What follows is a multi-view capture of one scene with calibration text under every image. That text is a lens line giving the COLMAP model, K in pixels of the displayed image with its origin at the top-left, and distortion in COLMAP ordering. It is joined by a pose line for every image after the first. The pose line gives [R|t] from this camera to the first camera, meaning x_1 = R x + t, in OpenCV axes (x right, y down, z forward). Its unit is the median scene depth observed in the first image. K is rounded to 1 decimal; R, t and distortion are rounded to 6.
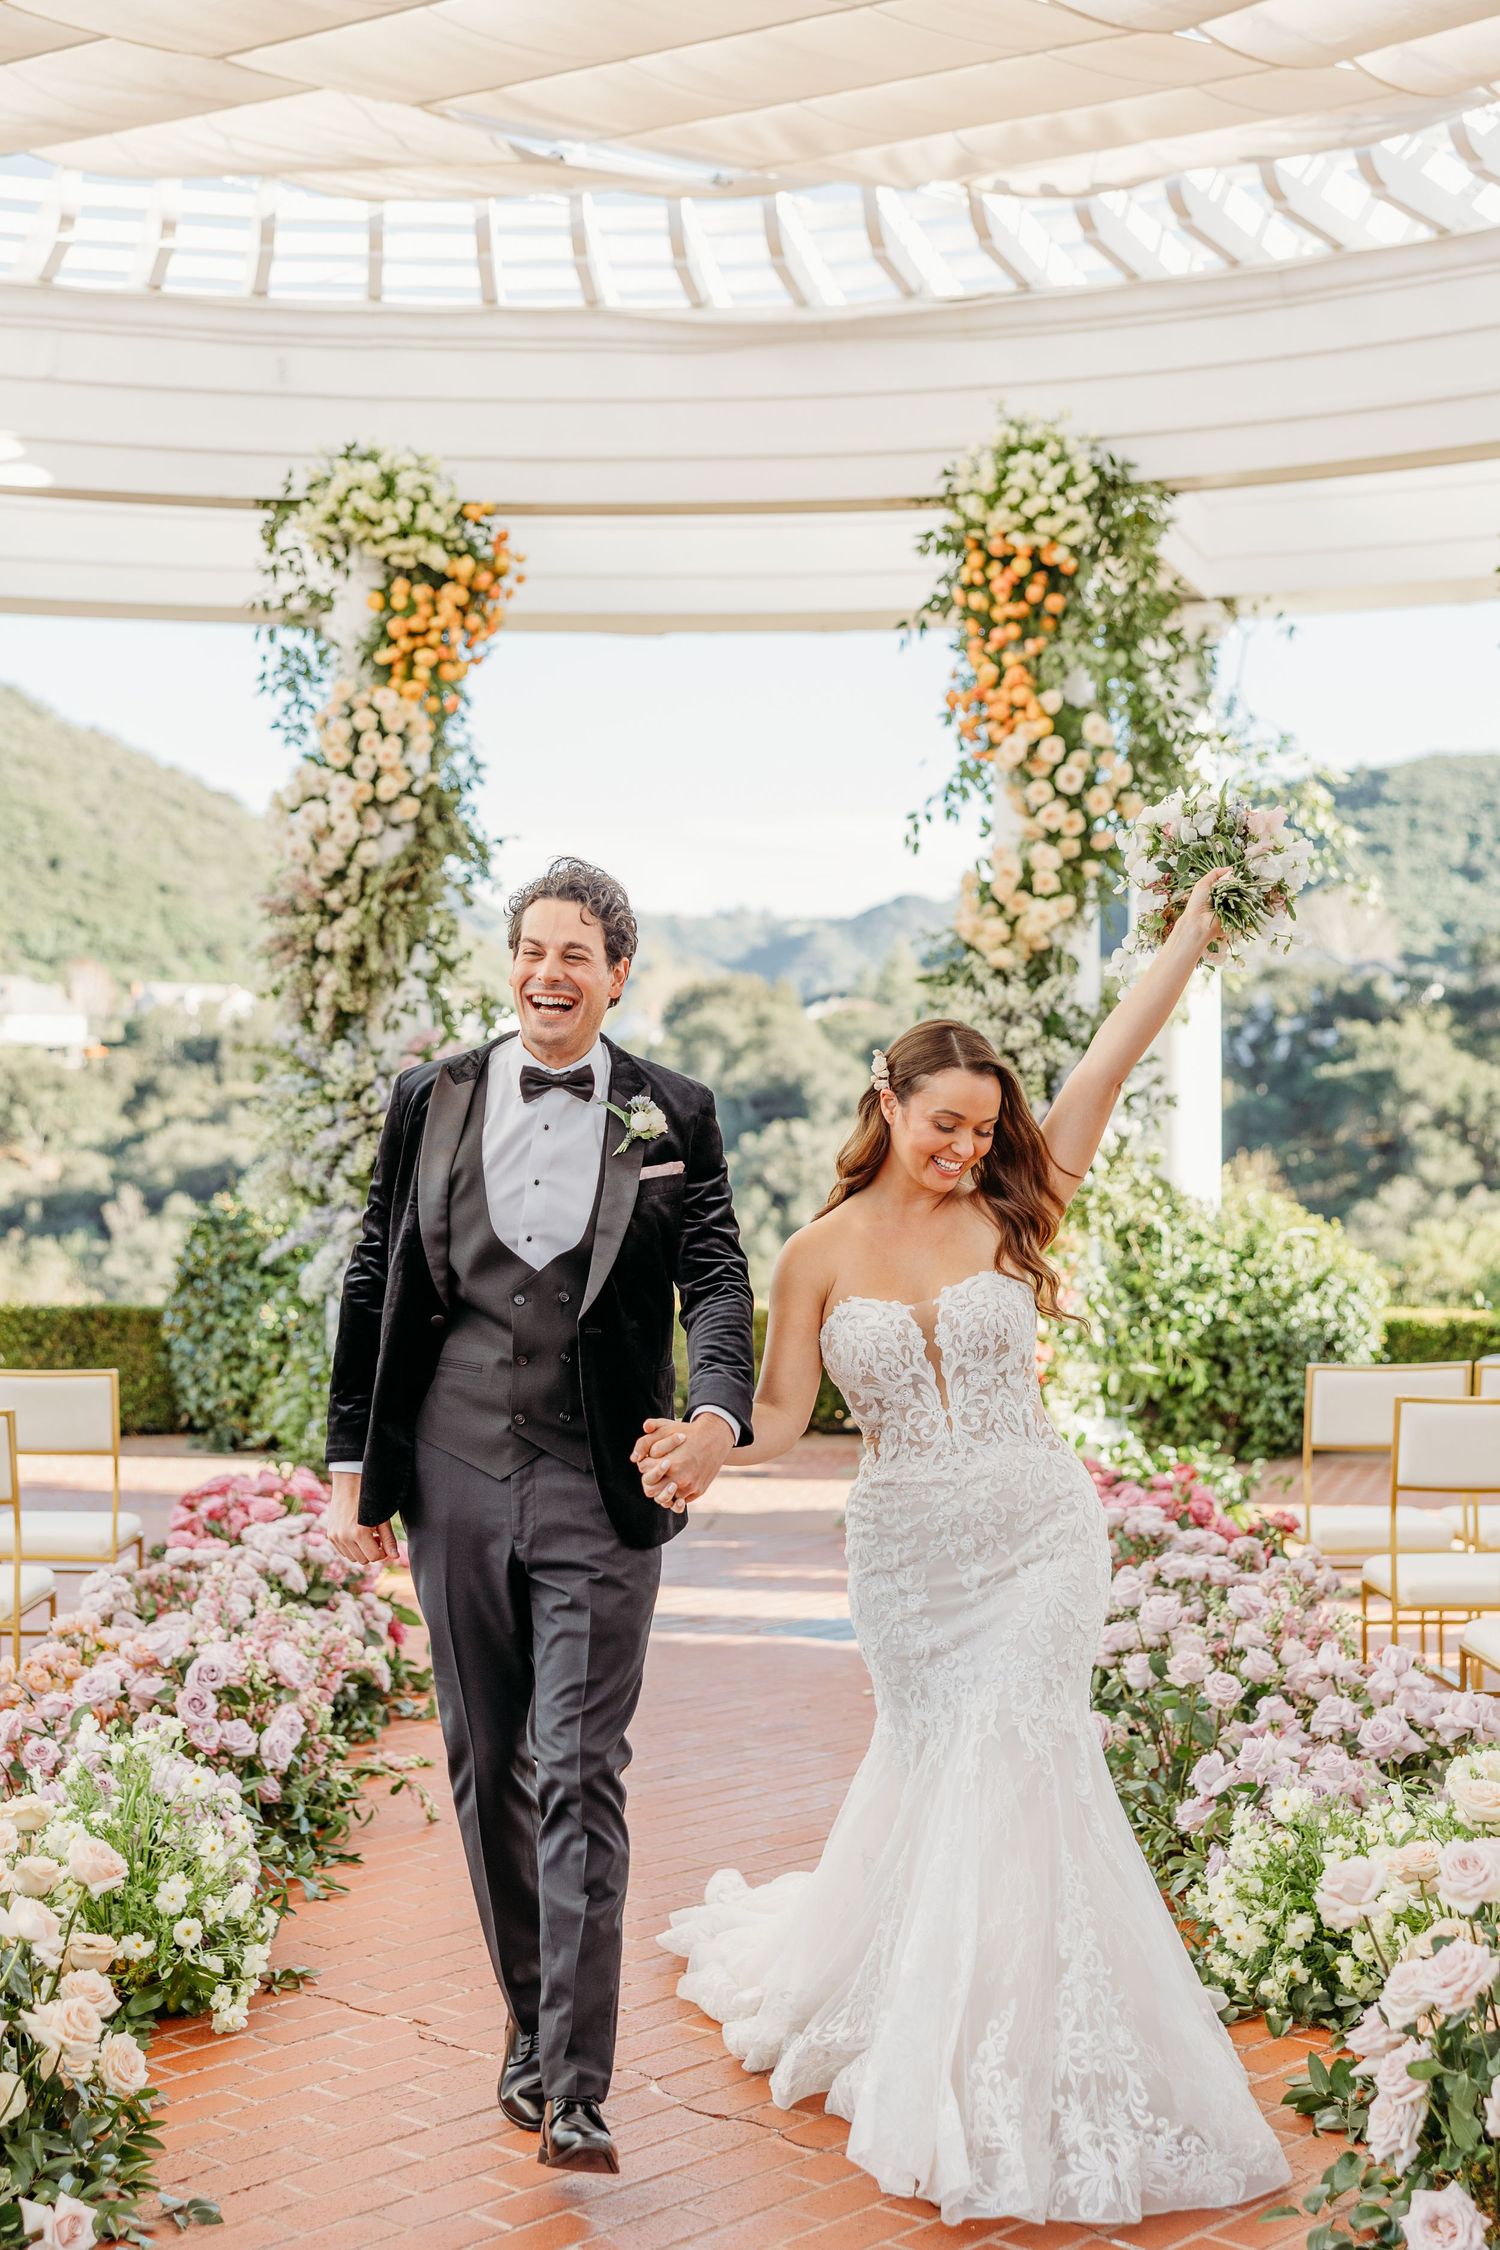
lens RADIAL K [[3059.5, 0, 750.0], [0, 3059.5, 1125.0], [0, 0, 1]] dist [0.005018, 0.008467]
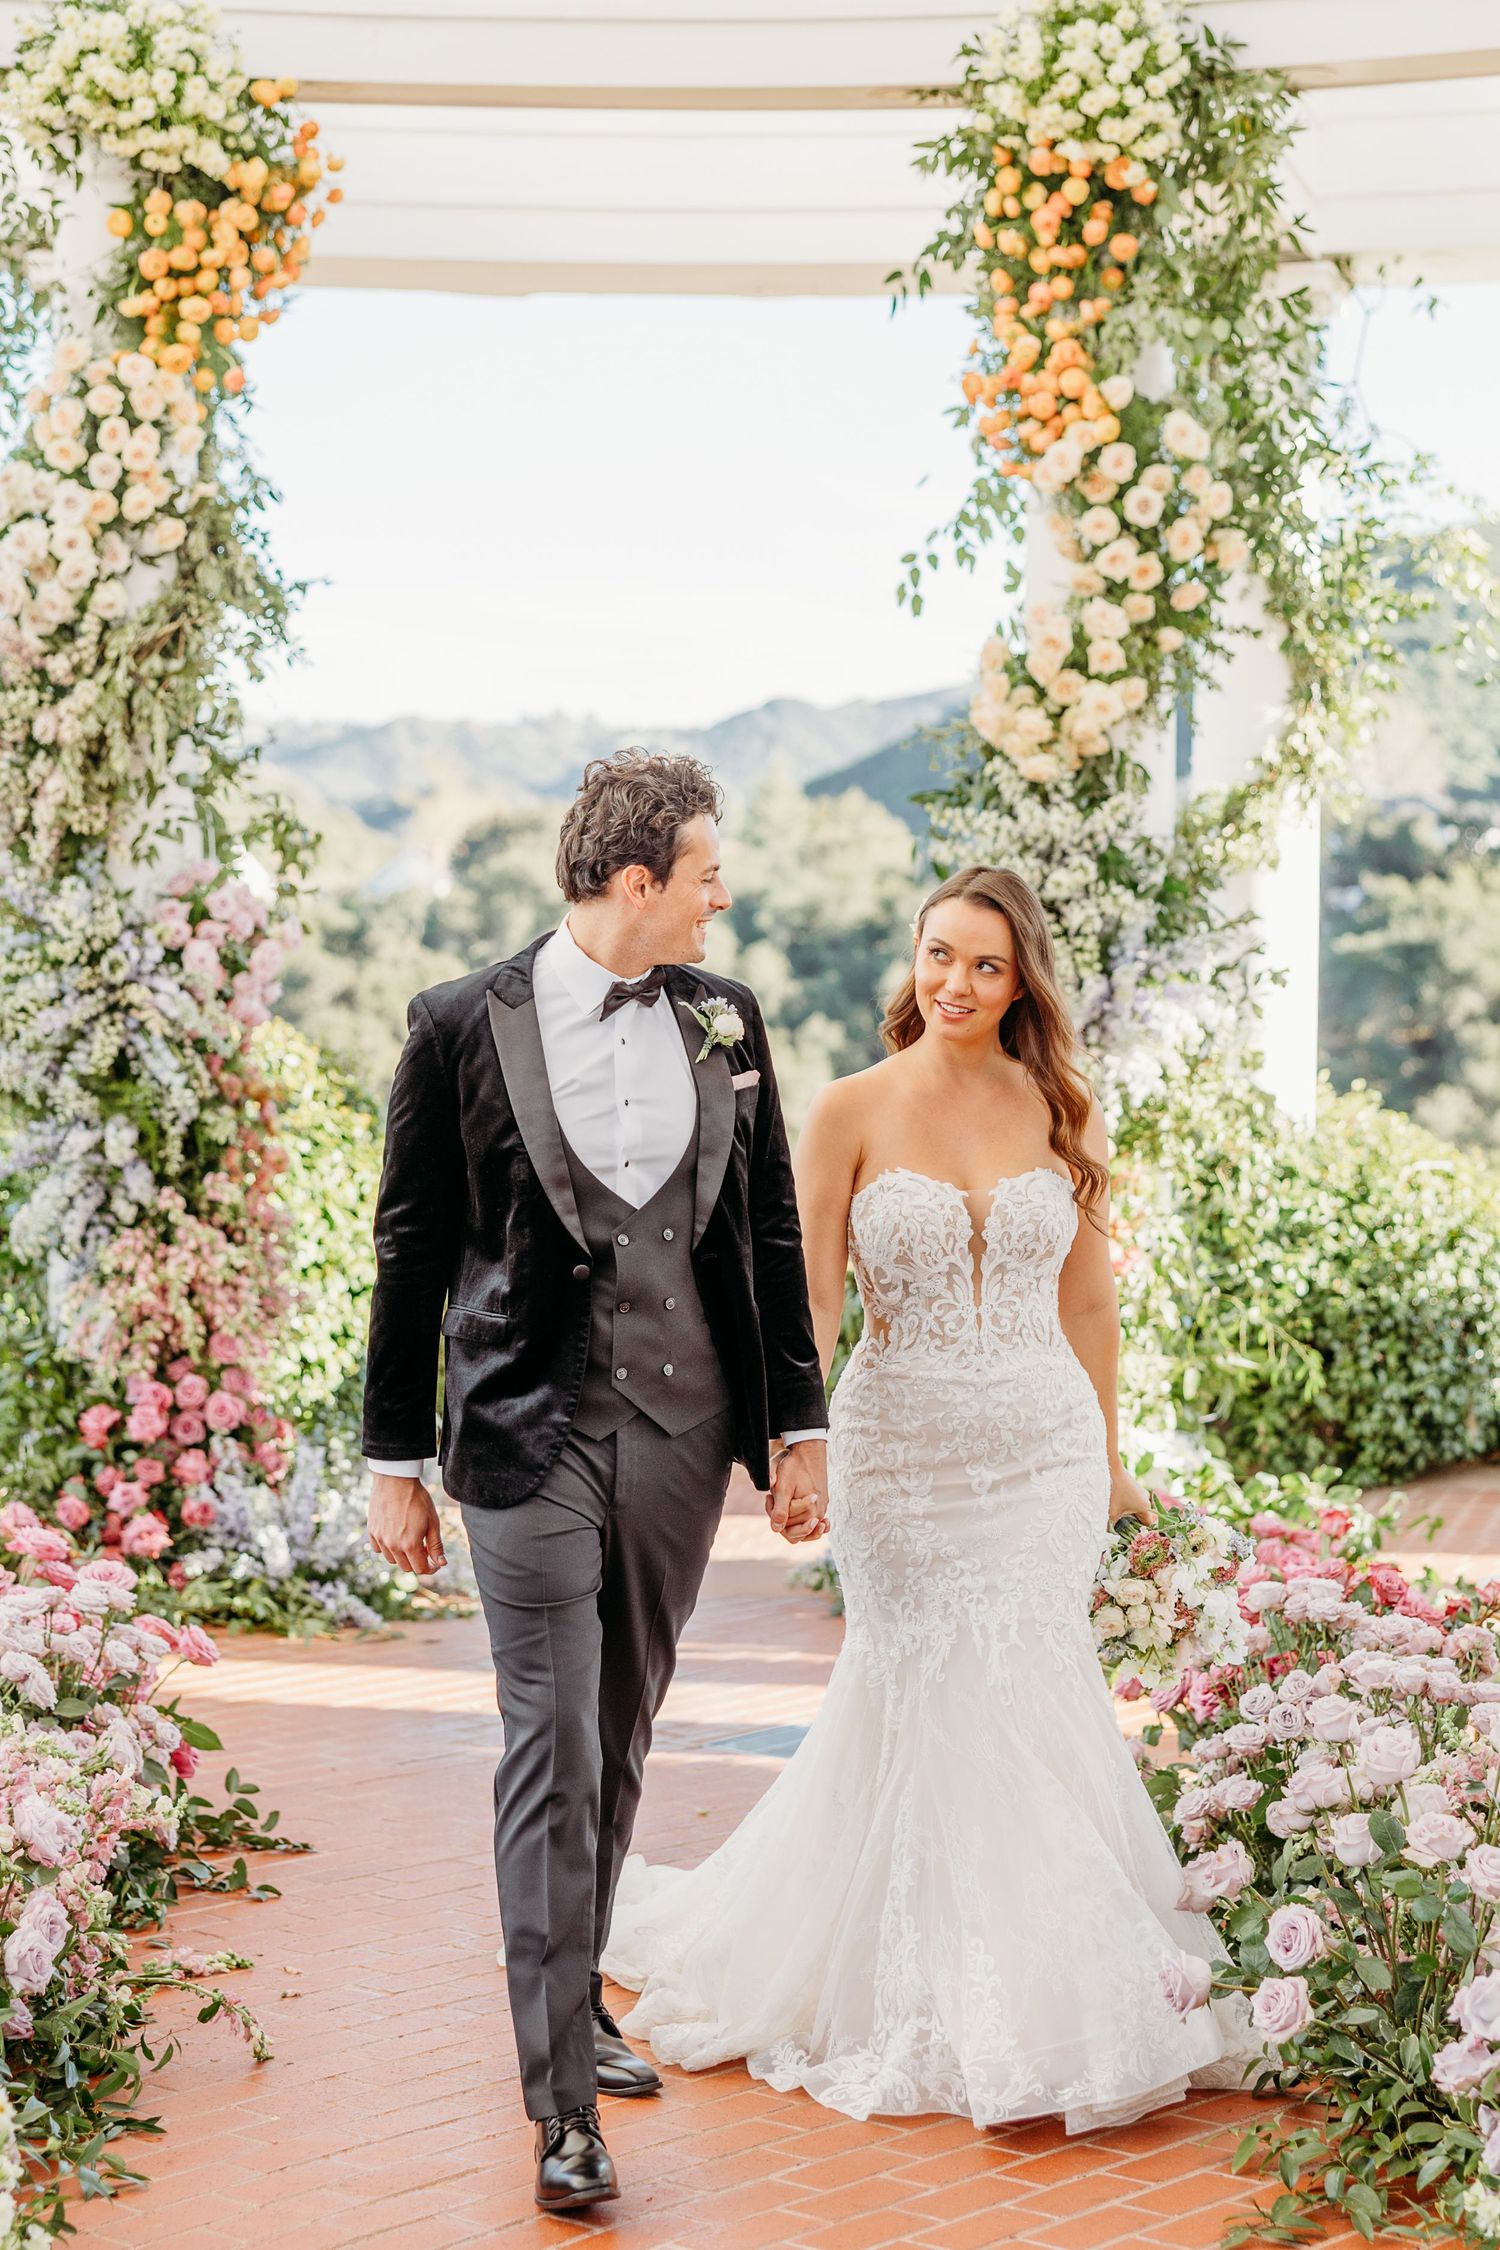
lens RADIAL K [[3875.2, 0, 749.2], [0, 3875.2, 1262.4], [0, 0, 1]] dist [-0.018177, 0.050345]
pose [[0.997614, 0.005026, 0.068851, -0.042169], [-0.009463, 0.997887, 0.064278, 0.001237], [-0.068382, -0.064776, 0.995554, 0.128358]]
